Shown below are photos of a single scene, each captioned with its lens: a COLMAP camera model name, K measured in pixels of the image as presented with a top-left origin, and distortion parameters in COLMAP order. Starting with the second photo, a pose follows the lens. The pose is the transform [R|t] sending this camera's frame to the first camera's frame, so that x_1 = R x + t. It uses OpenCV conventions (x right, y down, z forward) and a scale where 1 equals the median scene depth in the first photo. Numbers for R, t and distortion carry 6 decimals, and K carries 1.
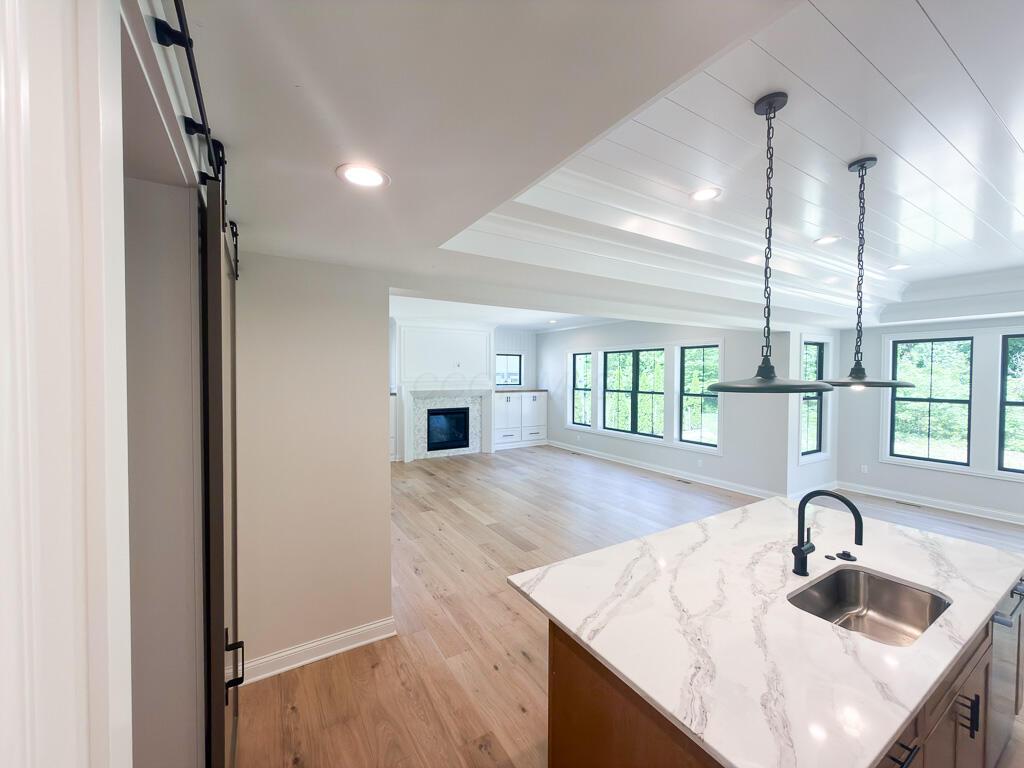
lens RADIAL K [[409.8, 0, 509.4], [0, 409.8, 381.6], [0, 0, 1]] dist [0.000275, 0.000093]
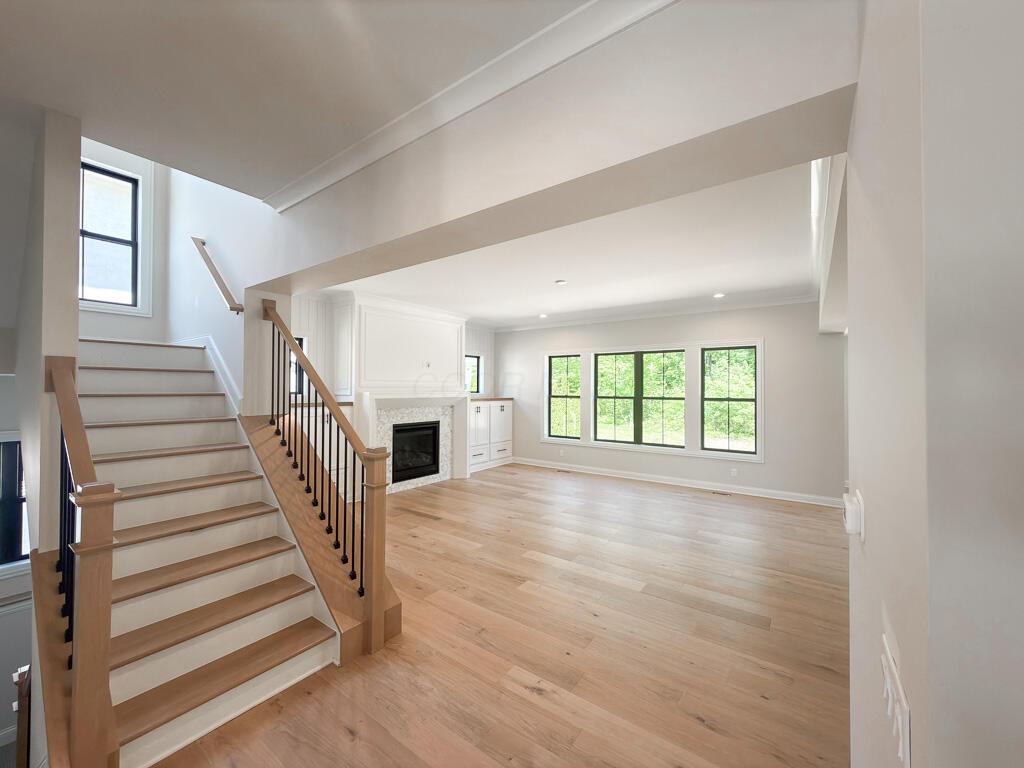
lens RADIAL K [[409.8, 0, 509.4], [0, 409.8, 381.6], [0, 0, 1]] dist [0.000275, 0.000093]
pose [[0.923935, 0.008312, 0.382459, -0.271301], [0.004542, 0.999455, -0.032694, 0.015529], [-0.382522, 0.031944, 0.923394, 0.242156]]
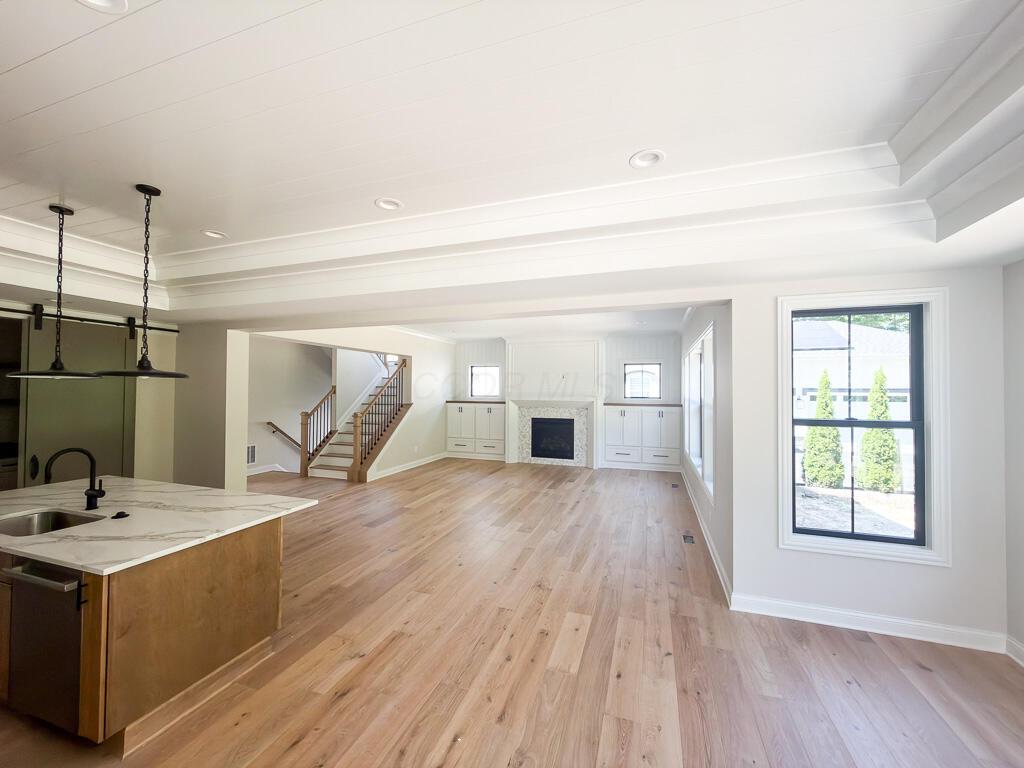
lens RADIAL K [[408.9, 0, 509.5], [0, 408.9, 388.6], [0, 0, 1]] dist [-0.000328, 0.000029]
pose [[0.638750, -0.001361, -0.769413, 0.561156], [-0.019992, 0.999631, -0.018365, 0.010722], [0.769155, 0.027112, 0.638487, 0.248985]]
